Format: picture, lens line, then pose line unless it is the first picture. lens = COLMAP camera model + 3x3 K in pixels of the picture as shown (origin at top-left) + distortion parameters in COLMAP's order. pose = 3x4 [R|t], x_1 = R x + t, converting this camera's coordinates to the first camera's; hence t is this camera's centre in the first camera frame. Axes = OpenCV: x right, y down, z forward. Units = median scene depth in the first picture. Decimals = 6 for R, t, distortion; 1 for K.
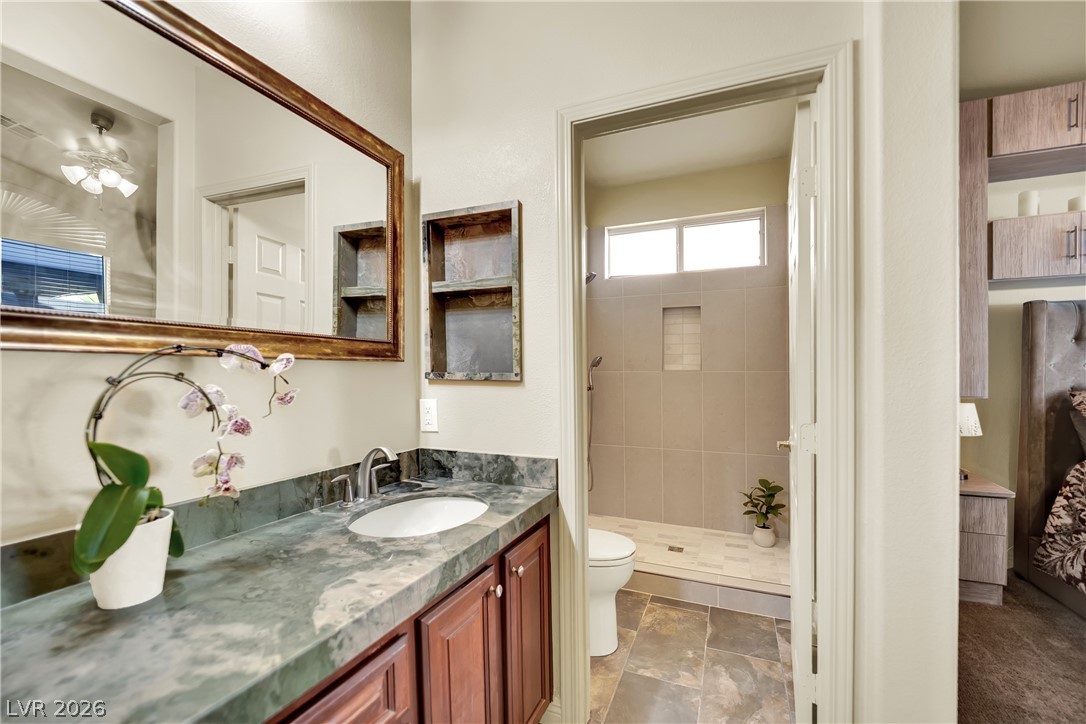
lens RADIAL K [[460.1, 0, 545.9], [0, 460.1, 364.2], [0, 0, 1]] dist [-0.008786, -0.000151]
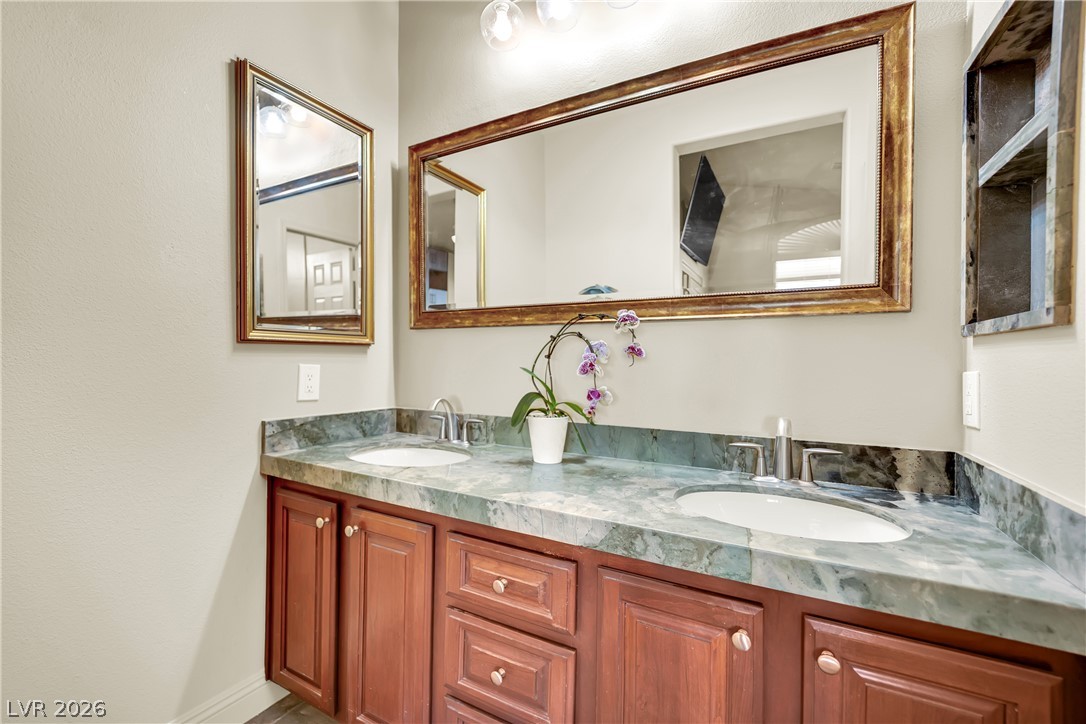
lens RADIAL K [[460.1, 0, 545.9], [0, 460.1, 364.2], [0, 0, 1]] dist [-0.008786, -0.000151]
pose [[-0.101338, -0.007329, -0.994825, 0.543169], [0.004849, 0.999957, -0.007861, 0.096711], [0.994840, -0.005621, -0.101298, 0.742686]]
